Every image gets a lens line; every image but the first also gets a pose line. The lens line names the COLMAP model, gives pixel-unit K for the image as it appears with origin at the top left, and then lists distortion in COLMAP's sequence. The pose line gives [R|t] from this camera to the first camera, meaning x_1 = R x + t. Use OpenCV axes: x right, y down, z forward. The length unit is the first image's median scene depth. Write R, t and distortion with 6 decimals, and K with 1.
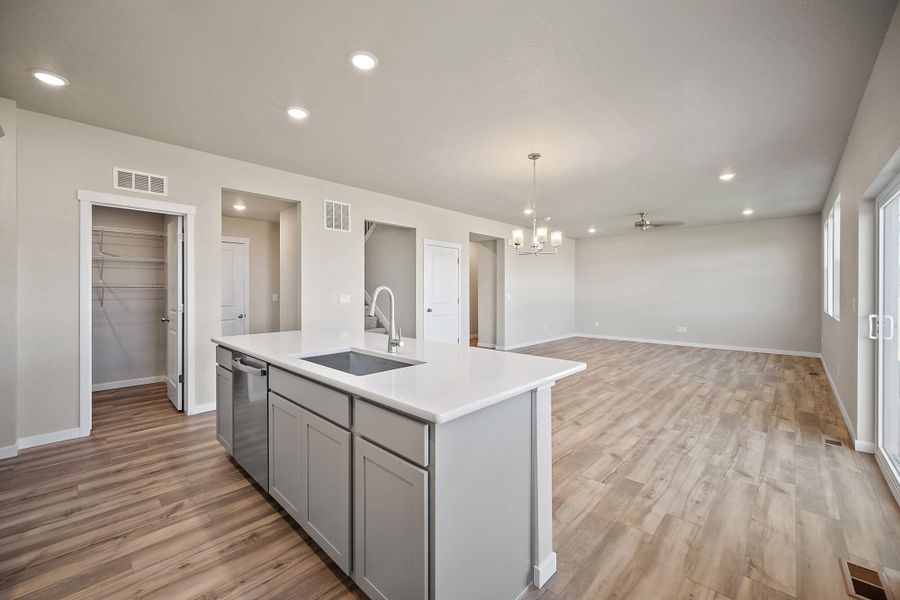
lens RADIAL K [[370.7, 0, 446.3], [0, 370.7, 290.7], [0, 0, 1]] dist [0.016969, 0.000196]
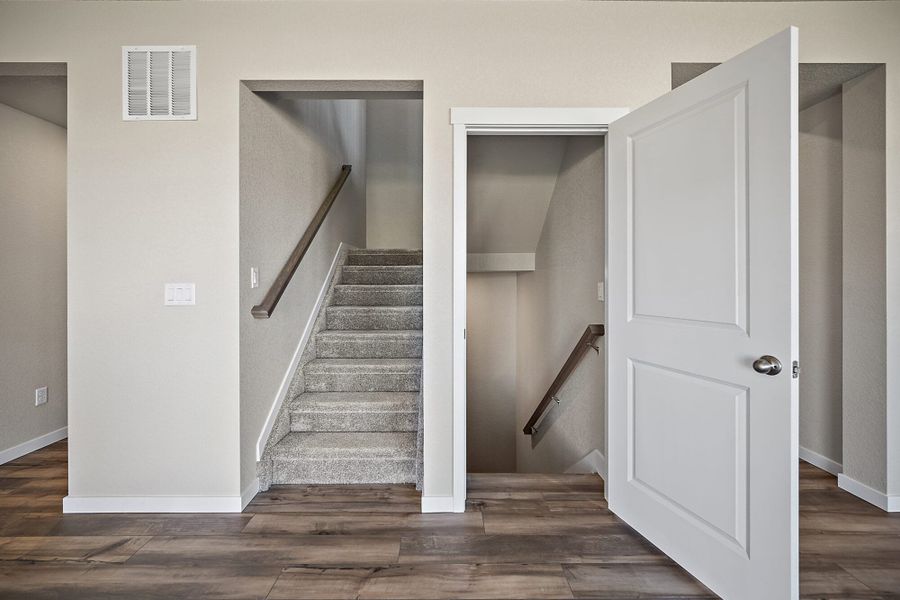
lens RADIAL K [[370.7, 0, 446.3], [0, 370.7, 290.7], [0, 0, 1]] dist [0.016969, 0.000196]
pose [[0.699637, -0.001085, -0.714498, 0.198460], [0.009424, 0.999926, 0.007709, 0.018038], [0.714437, -0.012127, 0.699595, 0.933249]]
